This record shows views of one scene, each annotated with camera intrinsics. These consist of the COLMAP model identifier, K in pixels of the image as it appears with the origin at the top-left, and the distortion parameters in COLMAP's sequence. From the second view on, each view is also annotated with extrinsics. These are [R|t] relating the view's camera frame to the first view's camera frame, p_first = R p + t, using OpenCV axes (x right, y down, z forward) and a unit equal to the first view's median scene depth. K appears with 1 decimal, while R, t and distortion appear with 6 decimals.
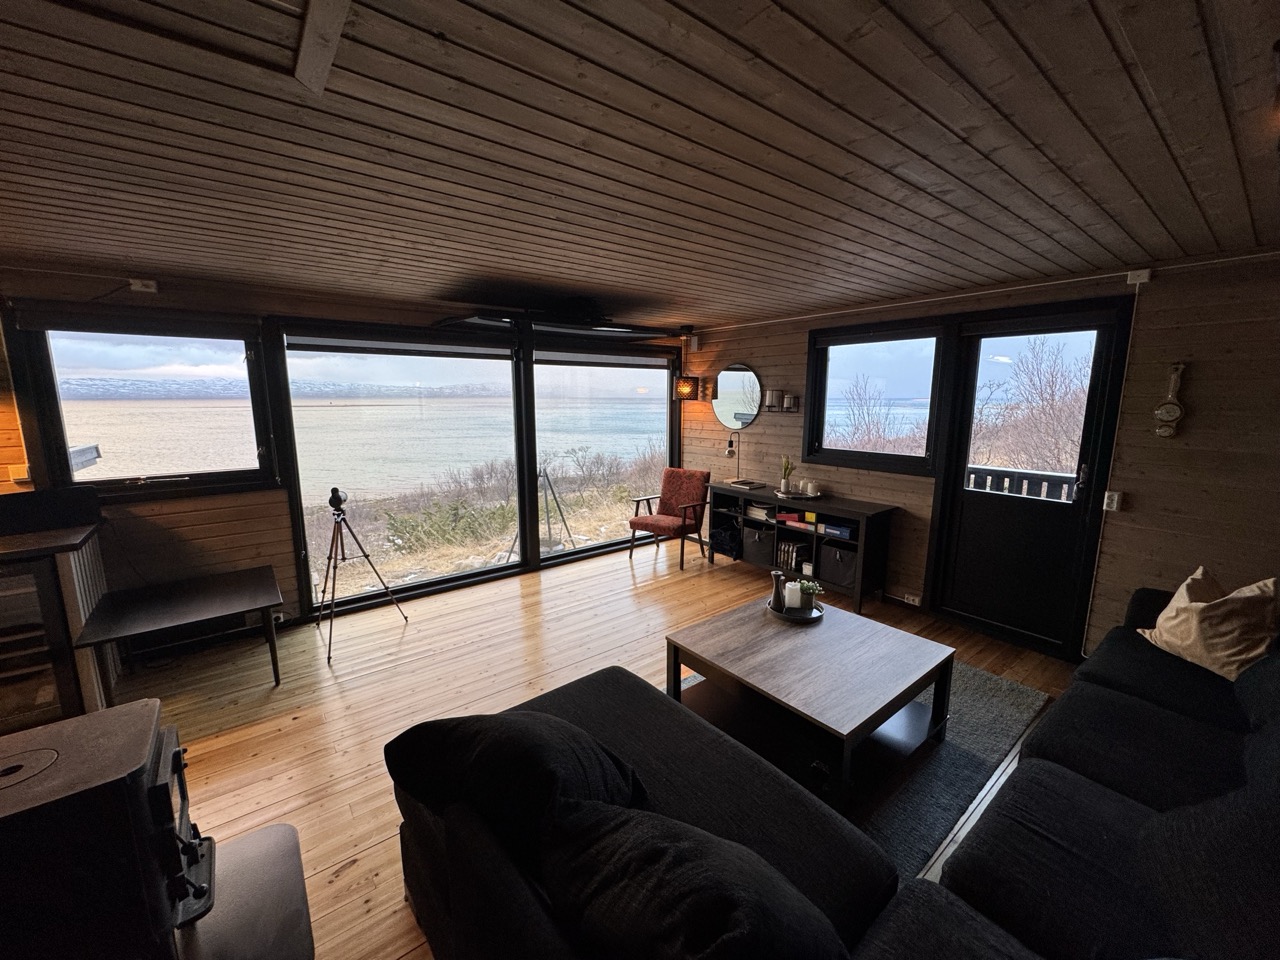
lens RADIAL K [[510.9, 0, 642.3], [0, 510.9, 480.0], [0, 0, 1]] dist [-0.001150, -0.000270]
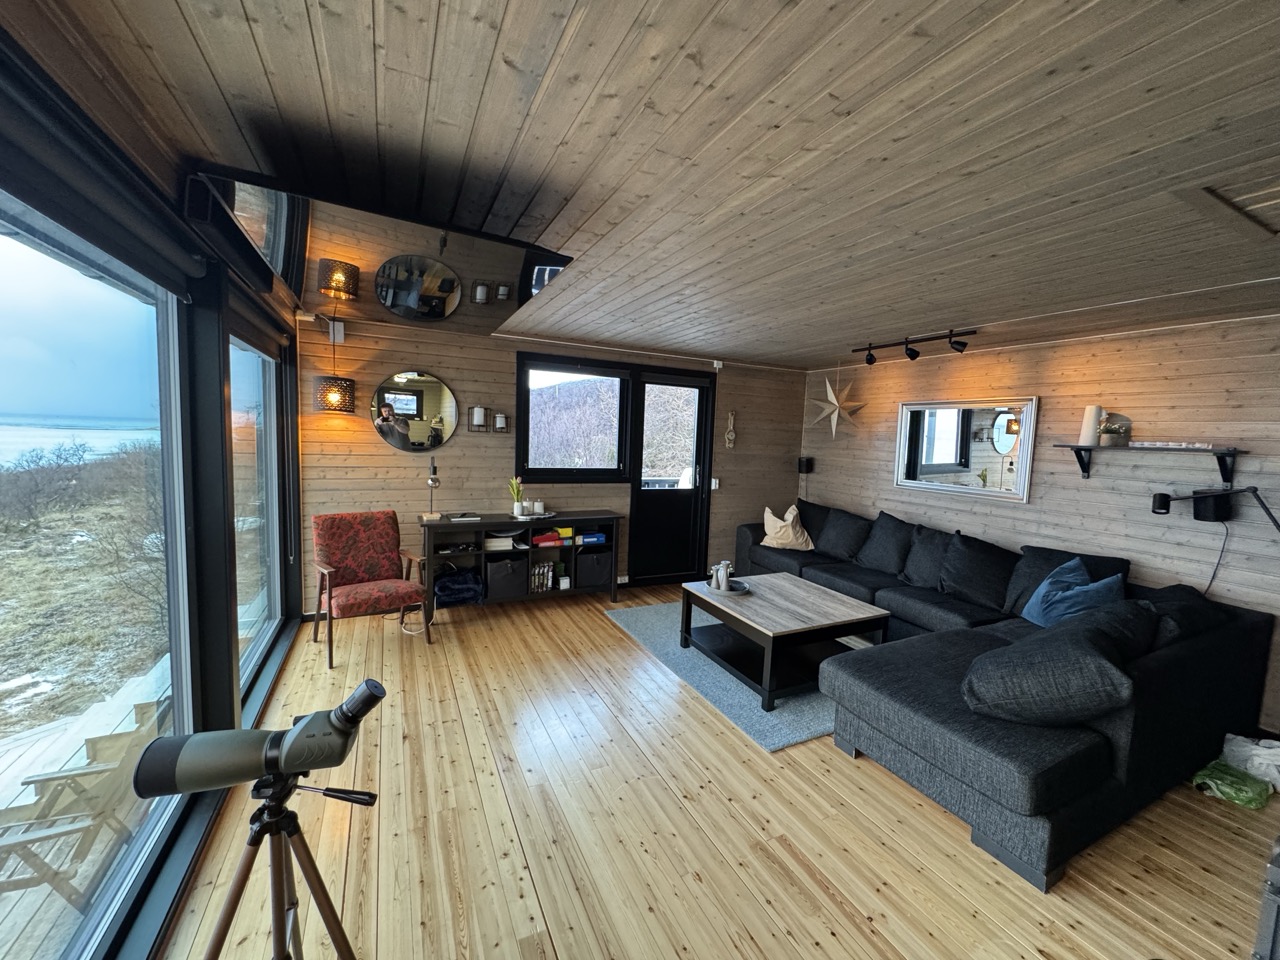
lens RADIAL K [[513.8, 0, 641.1], [0, 513.8, 481.3], [0, 0, 1]] dist [-0.001639, -0.000054]
pose [[0.208993, -0.078960, 0.974724, -0.599075], [0.118542, 0.991430, 0.054896, -0.064873], [-0.970706, 0.104073, 0.216562, 0.556243]]
